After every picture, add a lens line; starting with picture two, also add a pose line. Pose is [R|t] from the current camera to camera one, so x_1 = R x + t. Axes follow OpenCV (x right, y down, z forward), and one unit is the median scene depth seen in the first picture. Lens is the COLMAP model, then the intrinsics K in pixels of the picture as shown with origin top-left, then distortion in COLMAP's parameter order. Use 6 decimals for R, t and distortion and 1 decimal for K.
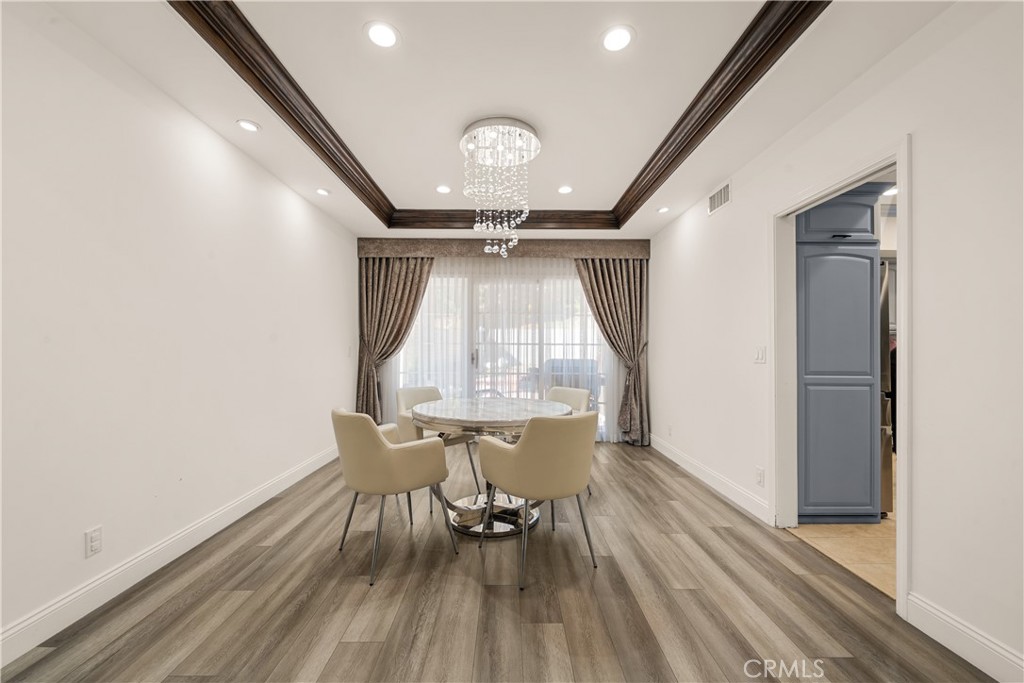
lens RADIAL K [[393.5, 0, 507.4], [0, 393.5, 353.5], [0, 0, 1]] dist [-0.003656, -0.000093]
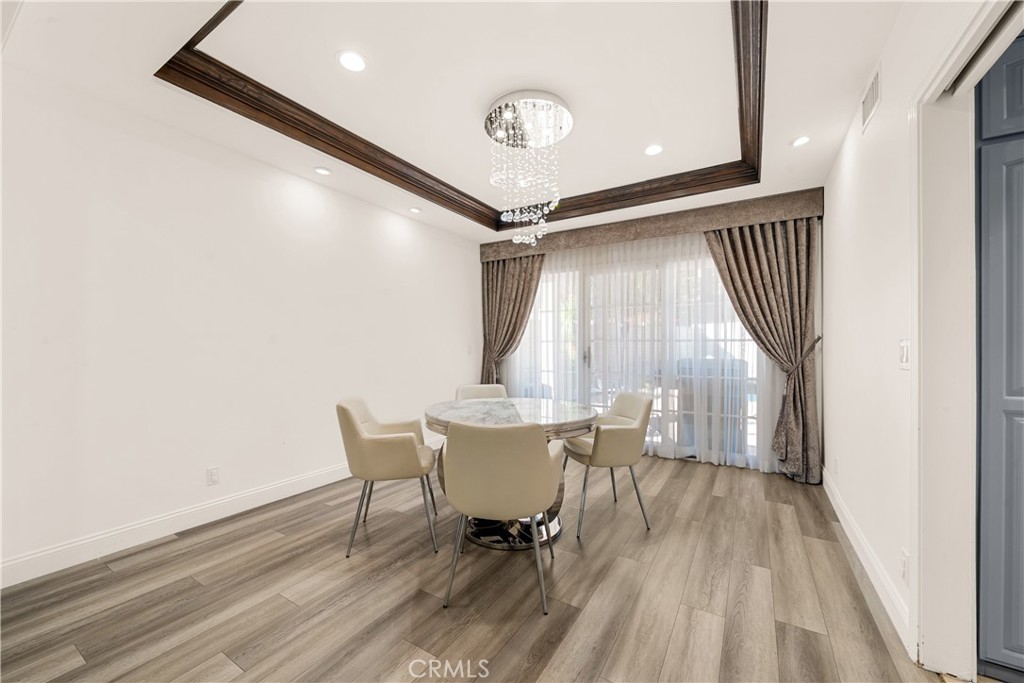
lens RADIAL K [[393.5, 0, 507.4], [0, 393.5, 353.5], [0, 0, 1]] dist [-0.003656, -0.000093]
pose [[0.846793, 0.004604, -0.531903, 0.259451], [-0.001914, 0.999982, 0.005608, -0.000164], [0.531920, -0.003731, 0.846787, 0.119605]]
